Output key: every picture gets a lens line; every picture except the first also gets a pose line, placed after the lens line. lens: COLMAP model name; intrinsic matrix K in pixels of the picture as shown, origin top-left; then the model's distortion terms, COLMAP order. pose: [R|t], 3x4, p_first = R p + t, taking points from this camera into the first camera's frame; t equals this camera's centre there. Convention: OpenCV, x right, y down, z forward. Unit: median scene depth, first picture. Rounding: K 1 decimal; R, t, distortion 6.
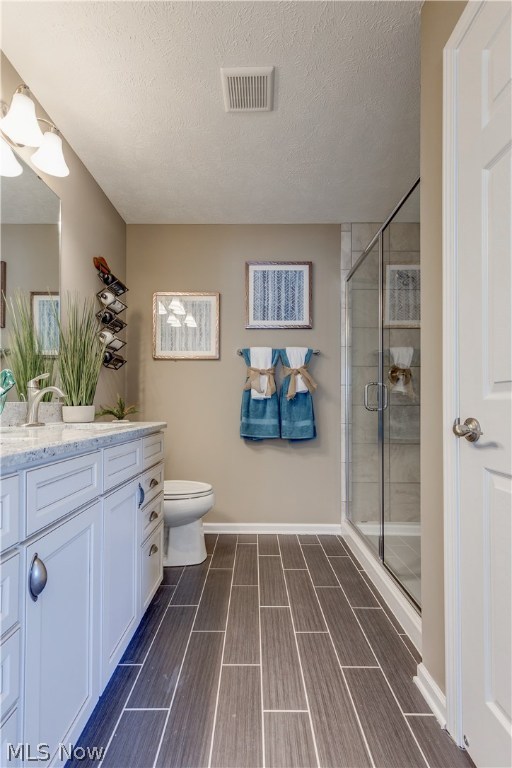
lens RADIAL K [[357.1, 0, 254.8], [0, 357.1, 399.0], [0, 0, 1]] dist [0.012919, 0.000024]
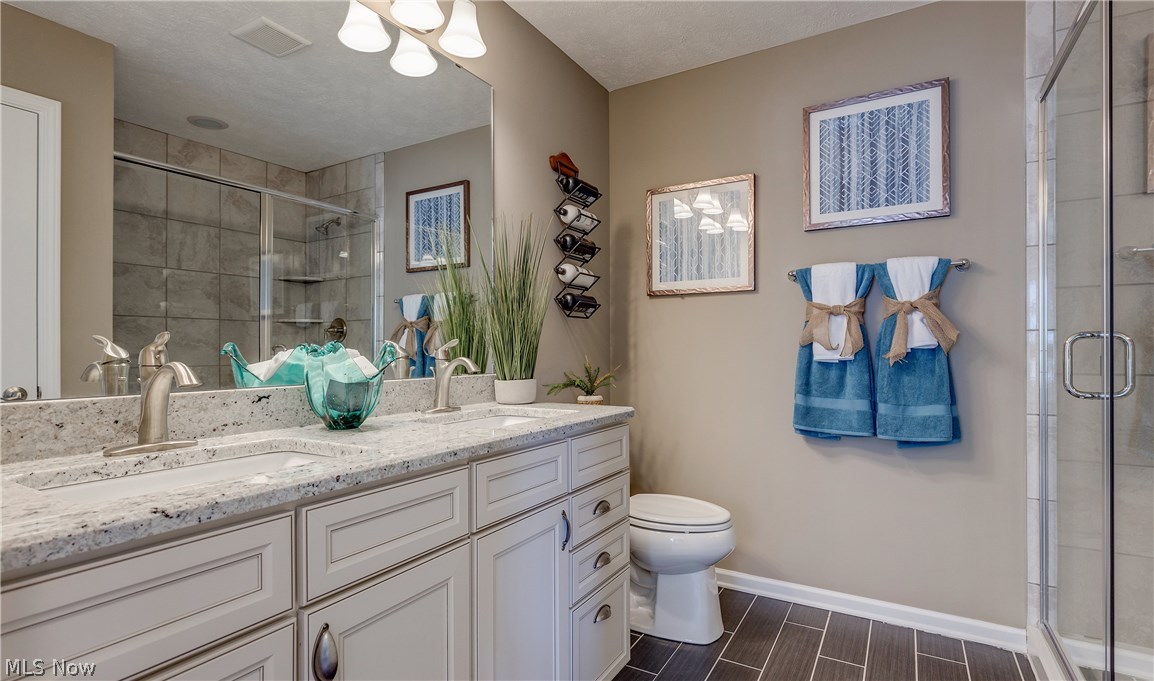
lens RADIAL K [[559.0, 0, 577.5], [0, 559.0, 349.5], [0, 0, 1]] dist [-0.002229, 0.000402]
pose [[0.861516, -0.007414, -0.507676, 0.111642], [0.016289, 0.999782, 0.013041, -0.034549], [0.507468, -0.019504, 0.861450, 0.089446]]
